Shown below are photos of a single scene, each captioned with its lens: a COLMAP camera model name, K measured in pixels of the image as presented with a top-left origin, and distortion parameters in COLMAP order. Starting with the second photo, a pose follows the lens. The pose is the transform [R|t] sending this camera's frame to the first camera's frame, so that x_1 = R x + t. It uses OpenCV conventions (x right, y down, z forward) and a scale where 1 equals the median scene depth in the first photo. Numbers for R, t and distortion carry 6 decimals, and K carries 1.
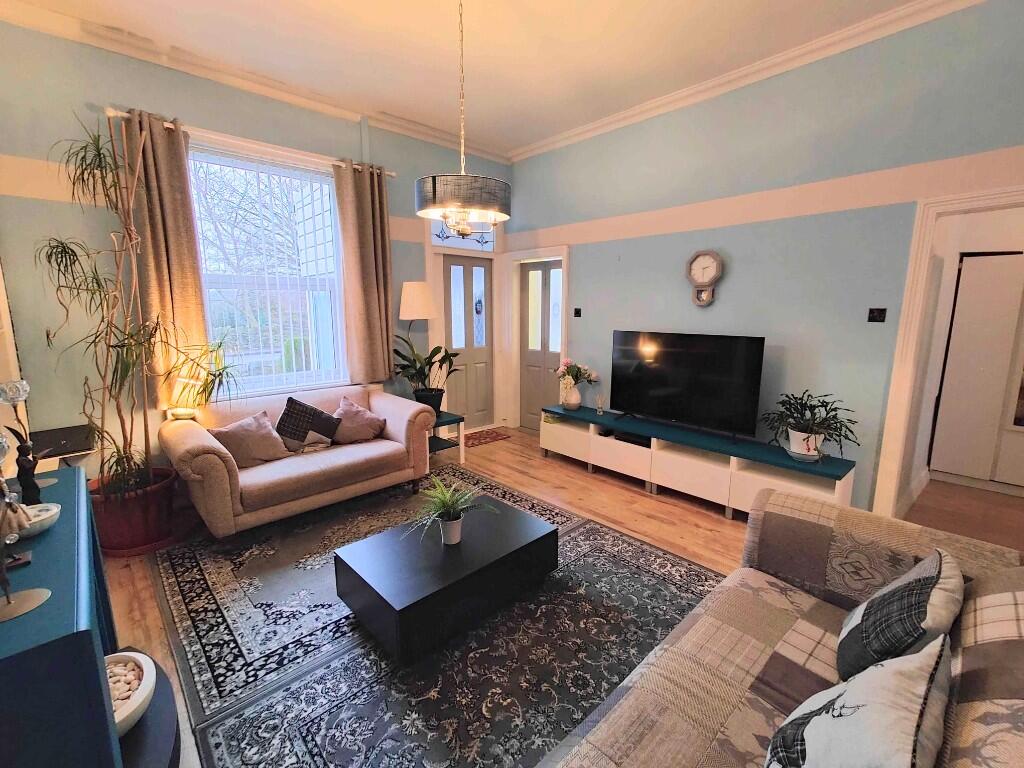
lens RADIAL K [[449.1, 0, 513.2], [0, 449.1, 381.5], [0, 0, 1]] dist [0.002826, 0.000523]
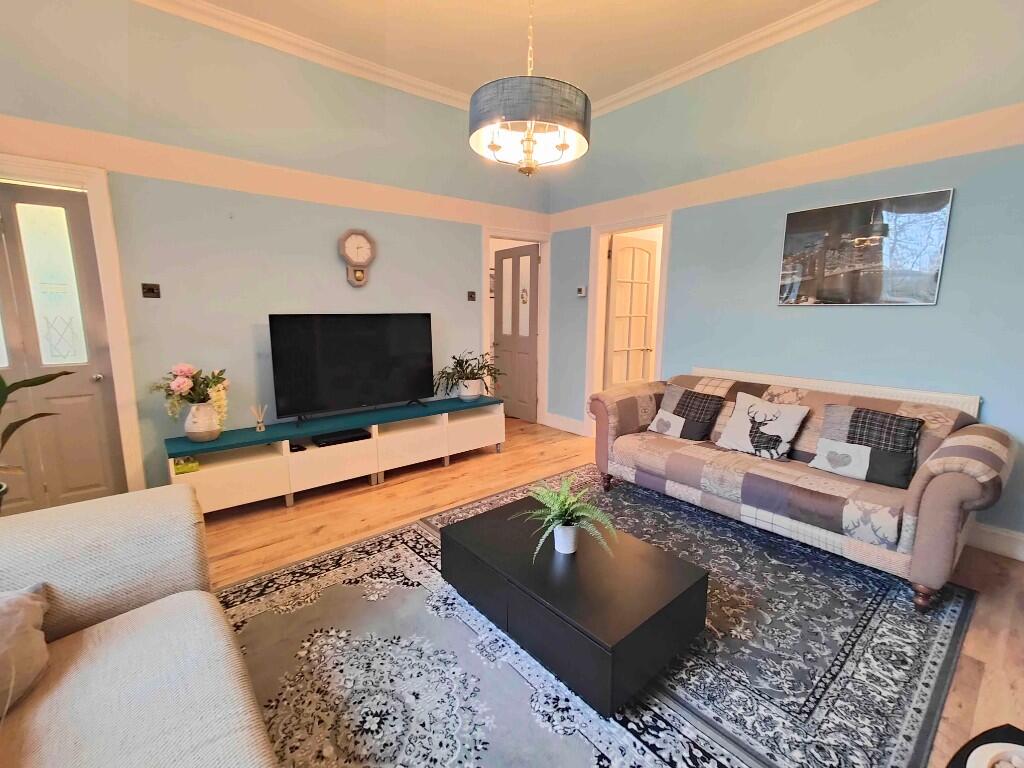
lens RADIAL K [[449.1, 0, 511.2], [0, 449.1, 379.6], [0, 0, 1]] dist [0.002826, 0.000523]
pose [[0.060561, -0.156034, 0.985893, -0.796886], [0.164031, 0.975834, 0.144366, -0.075730], [-0.984595, 0.152974, 0.084691, 0.860949]]
